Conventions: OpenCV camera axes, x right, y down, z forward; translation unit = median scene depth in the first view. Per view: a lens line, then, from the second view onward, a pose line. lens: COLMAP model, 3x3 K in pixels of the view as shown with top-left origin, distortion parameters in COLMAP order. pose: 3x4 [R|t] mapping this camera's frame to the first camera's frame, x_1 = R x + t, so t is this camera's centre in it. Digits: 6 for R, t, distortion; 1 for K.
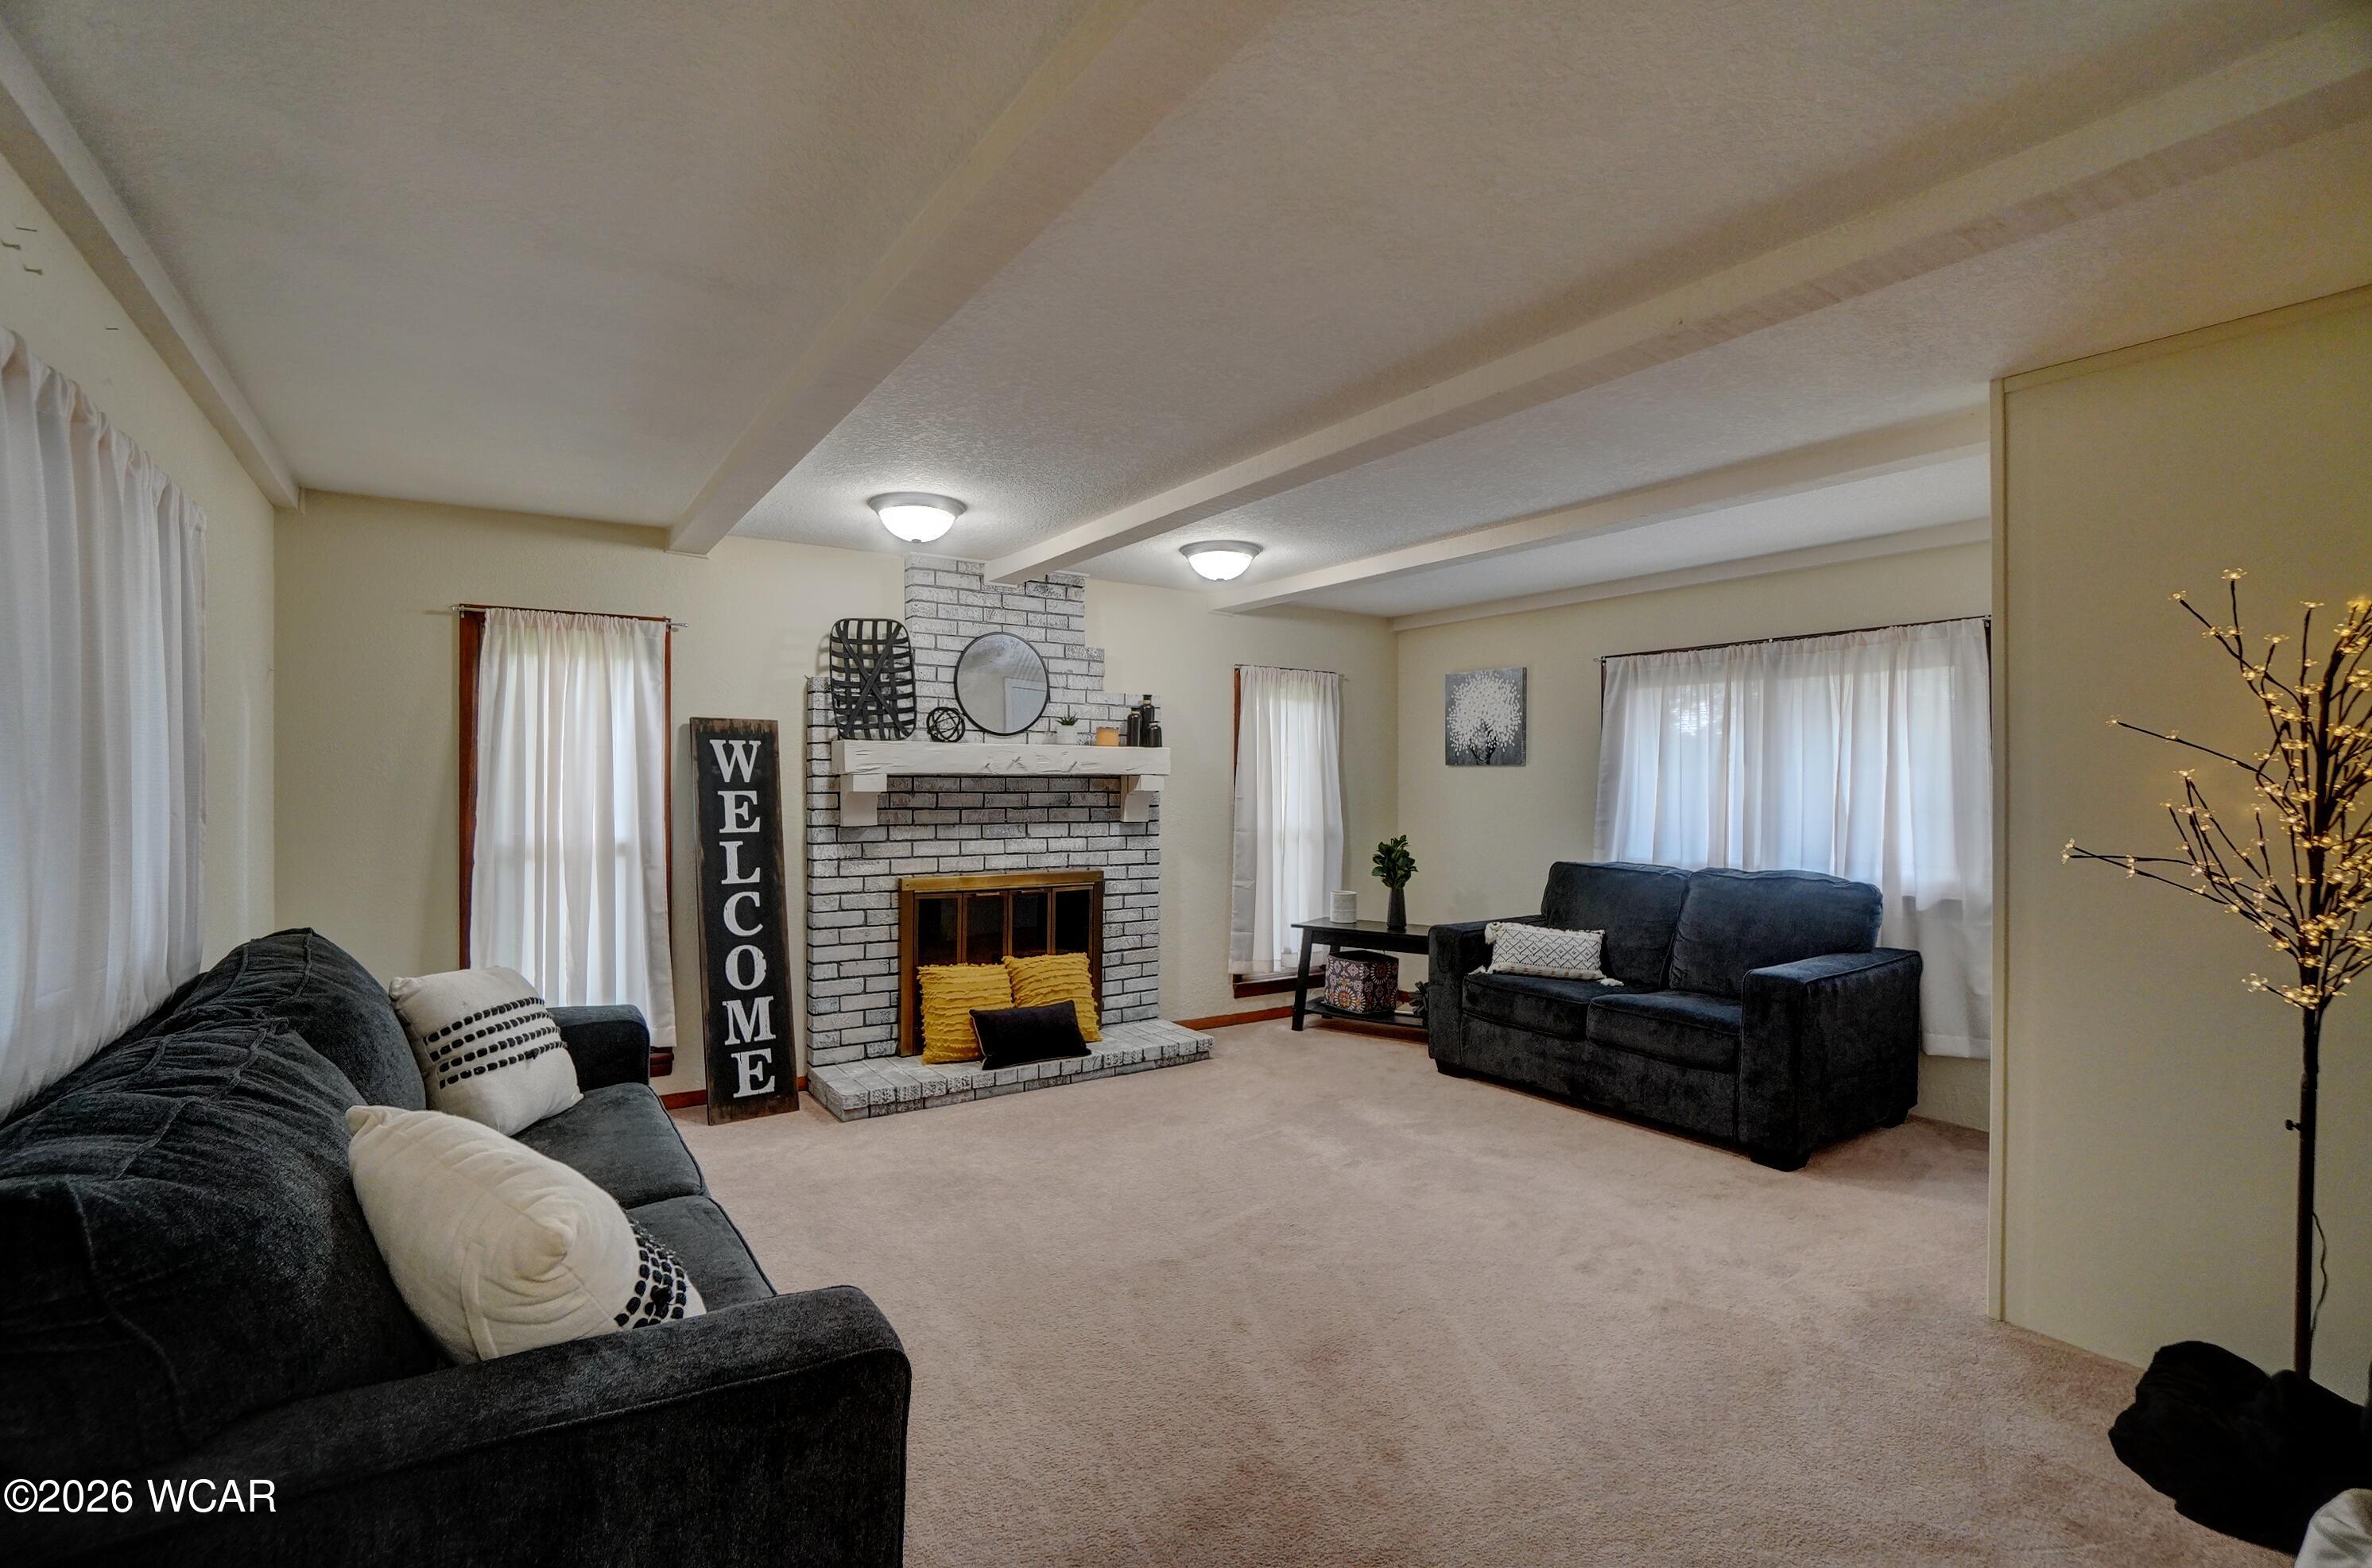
lens RADIAL K [[1047.4, 0, 1162.9], [0, 1047.4, 780.1], [0, 0, 1]] dist [-0.061852, 0.021924]
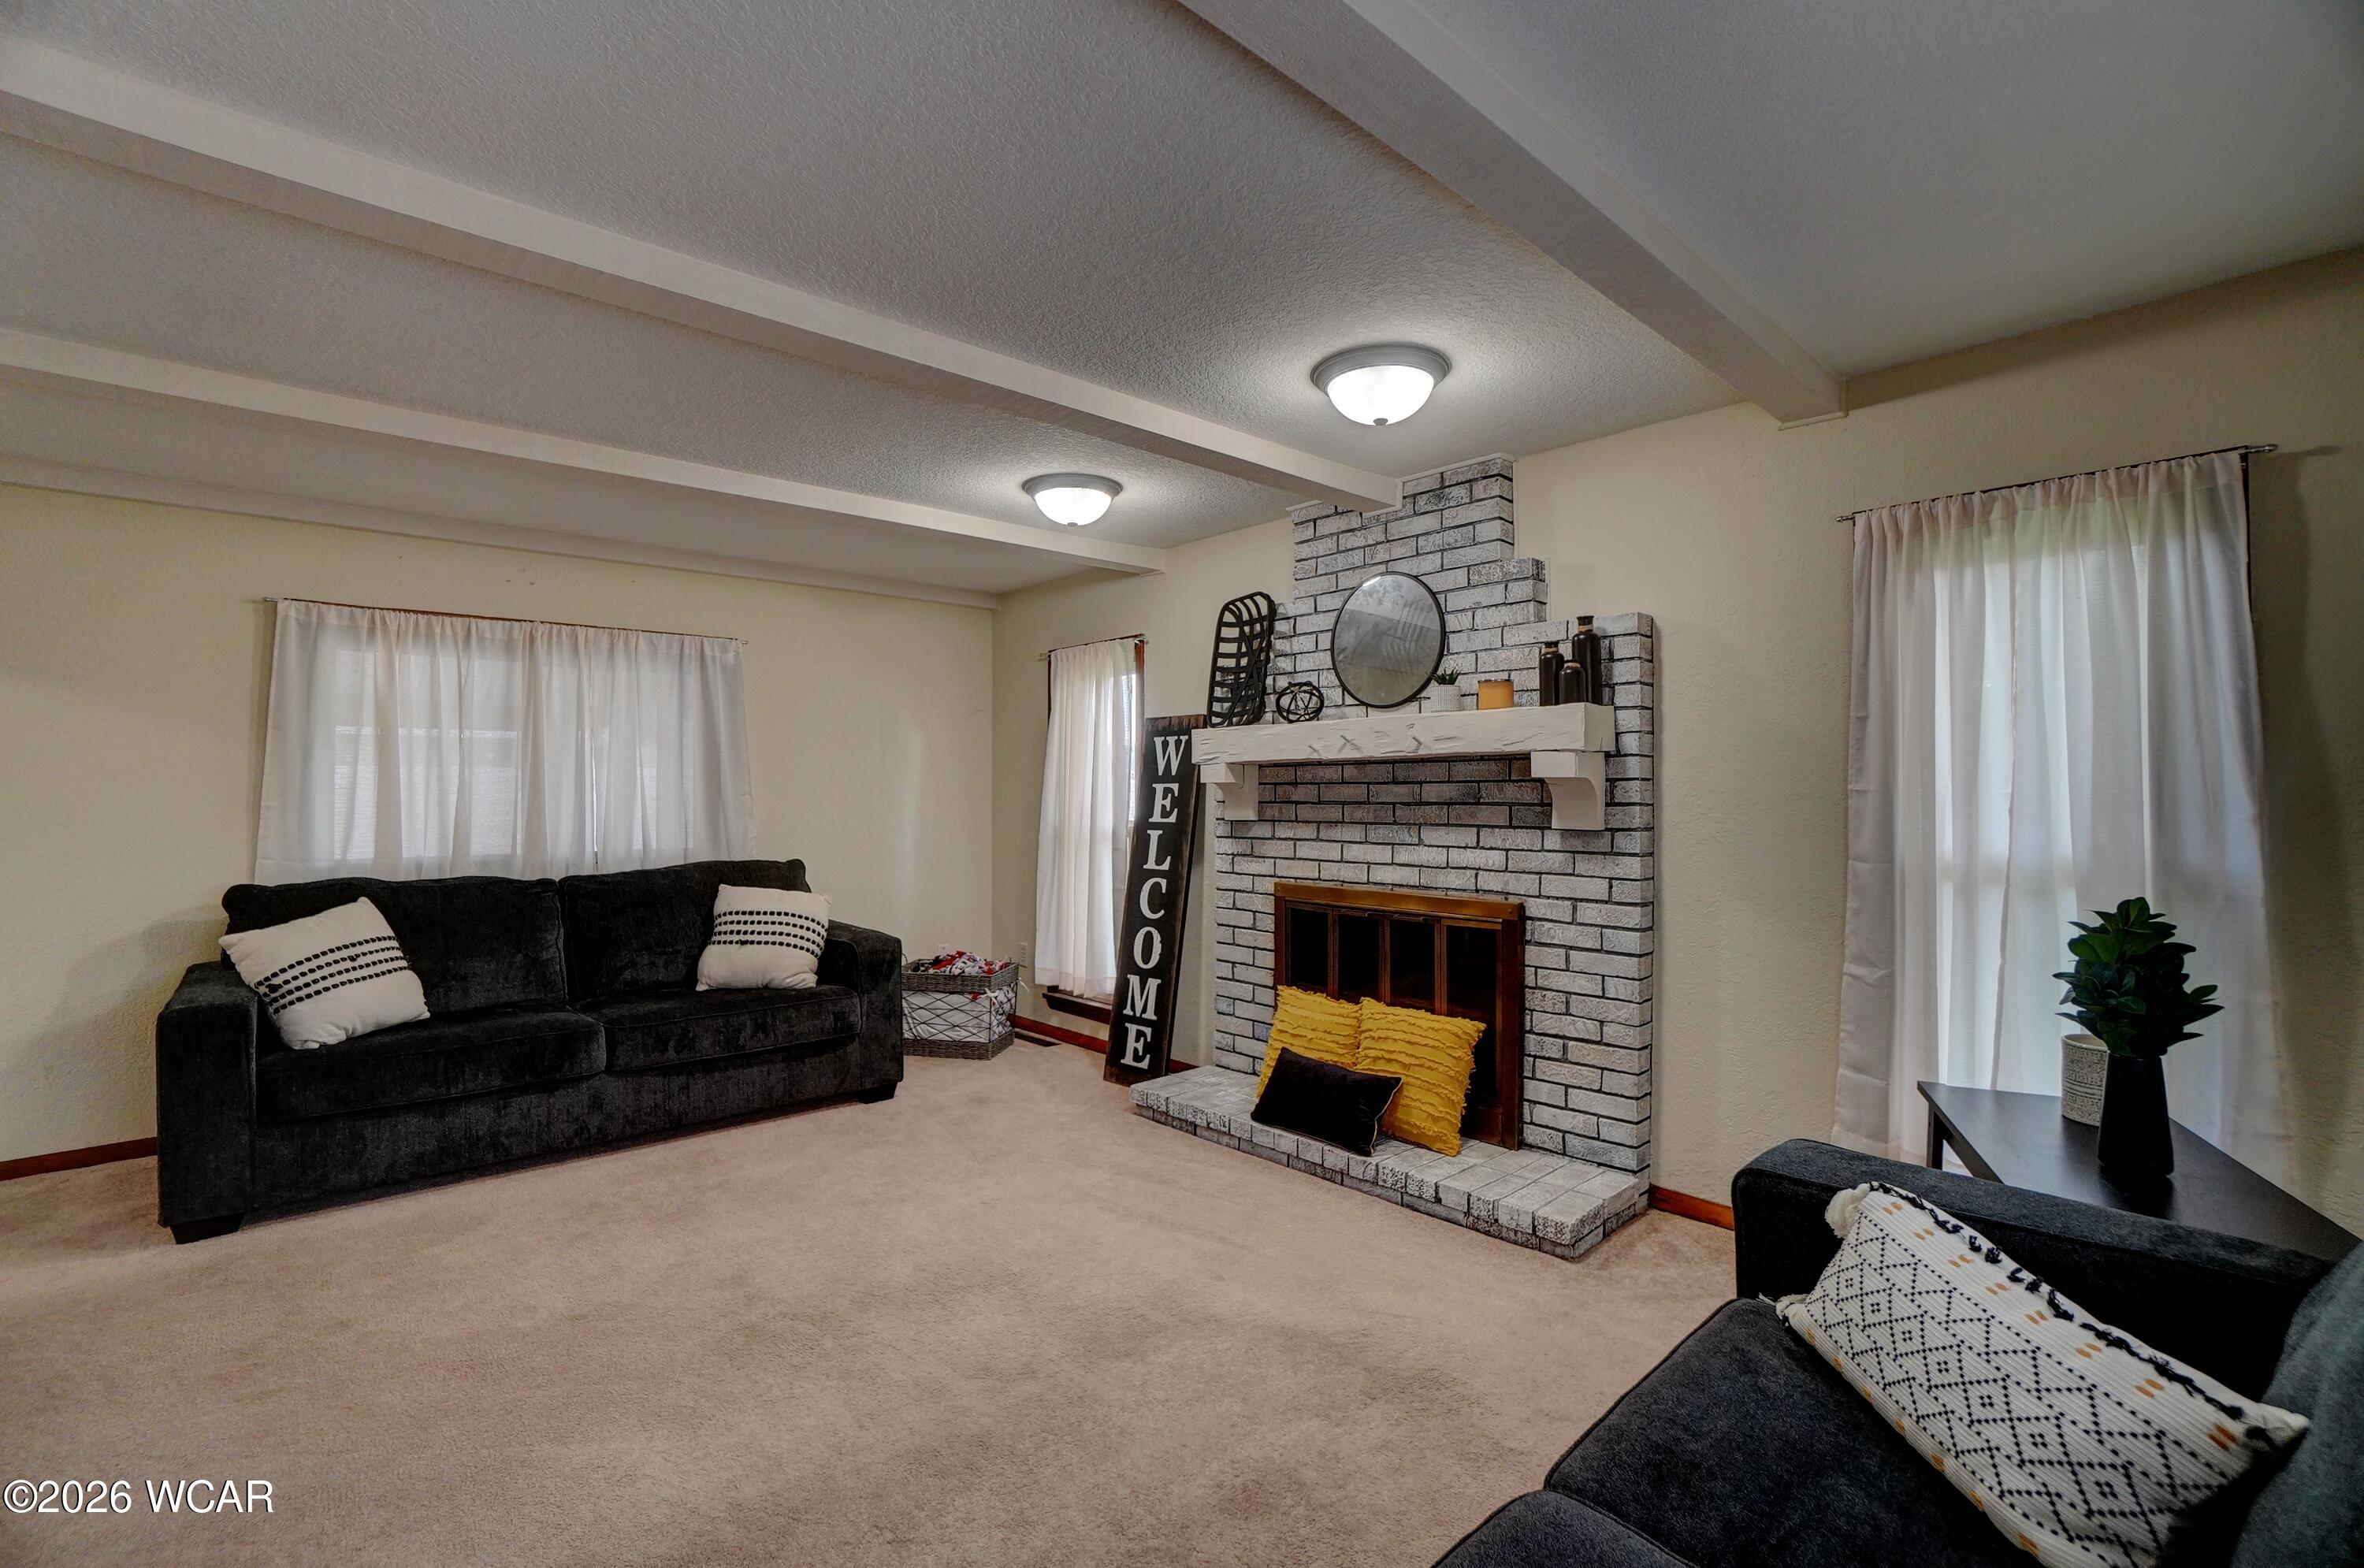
lens RADIAL K [[1033.0, 0, 1186.5], [0, 1033.0, 776.2], [0, 0, 1]] dist [-0.060846, 0.020732]
pose [[0.164987, -0.018082, -0.986130, 0.576798], [0.008167, 0.999823, -0.016967, 0.019050], [0.986262, -0.005254, 0.165106, 0.755267]]
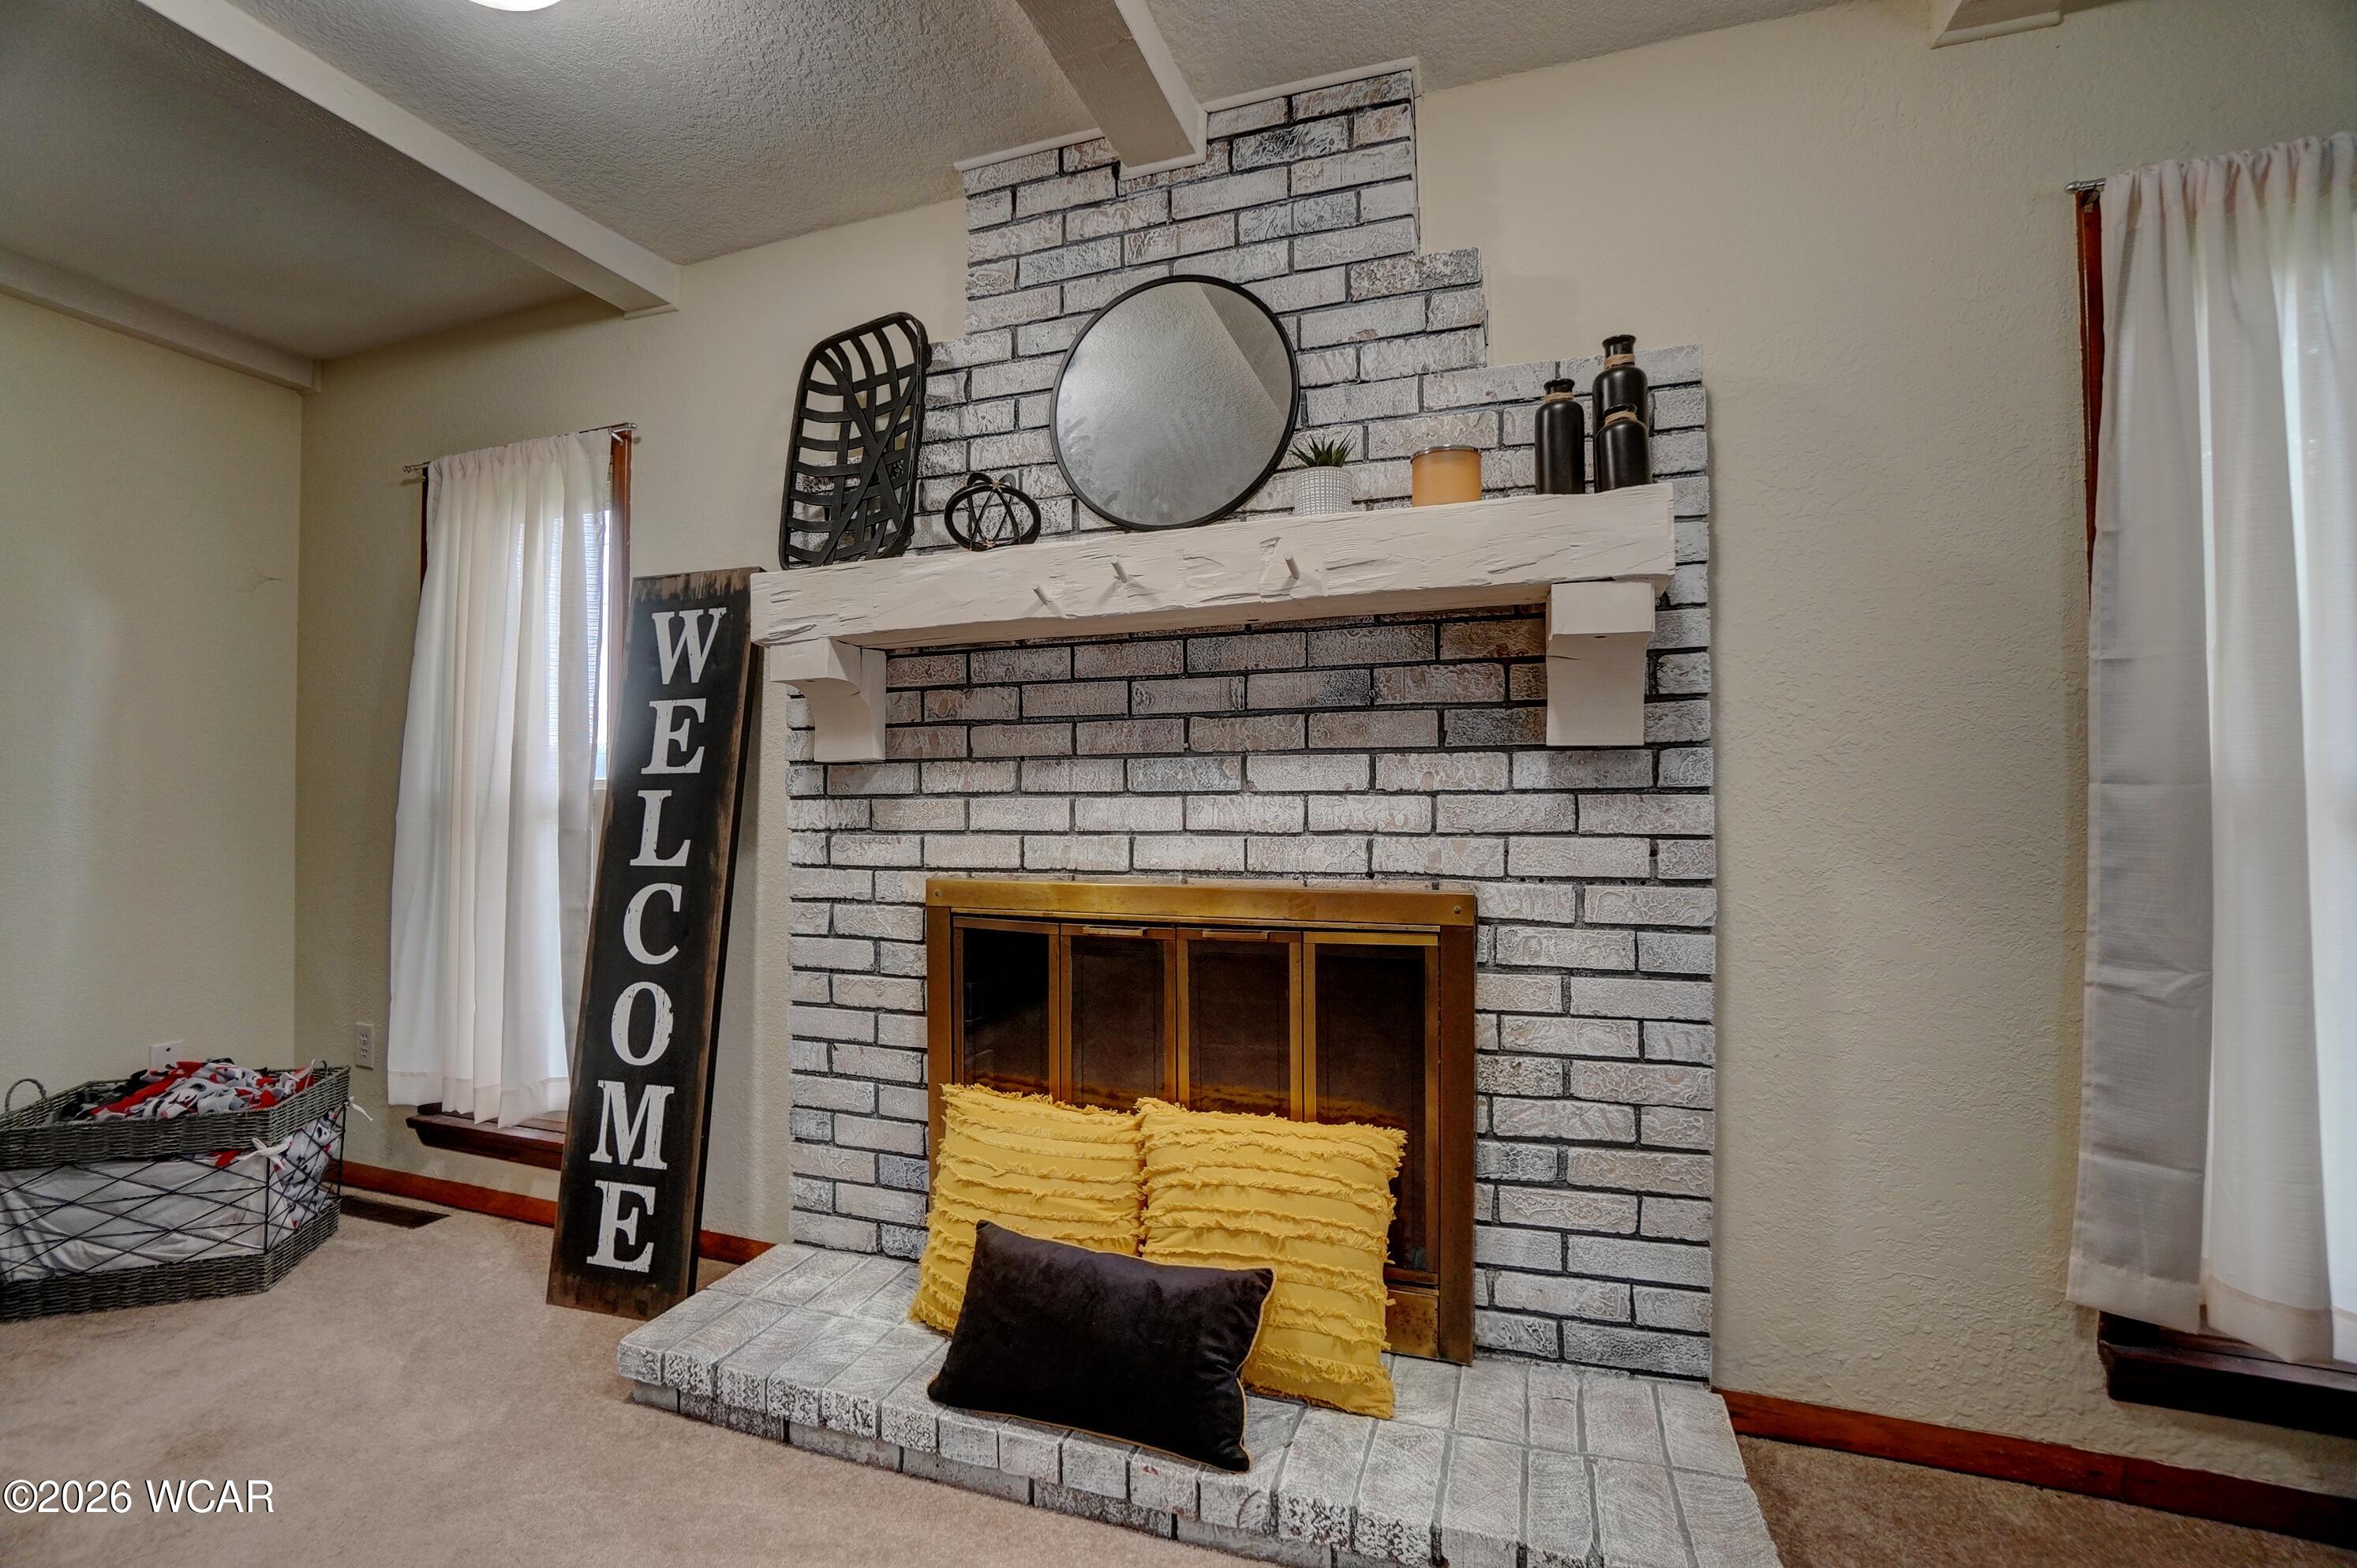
lens RADIAL K [[1040.9, 0, 1155.5], [0, 1040.9, 780.1], [0, 0, 1]] dist [-0.061852, 0.021924]
pose [[0.596798, -0.021722, -0.802097, 0.160298], [0.014725, 0.999762, -0.016119, 0.058951], [0.802256, -0.002191, 0.596976, 0.783879]]
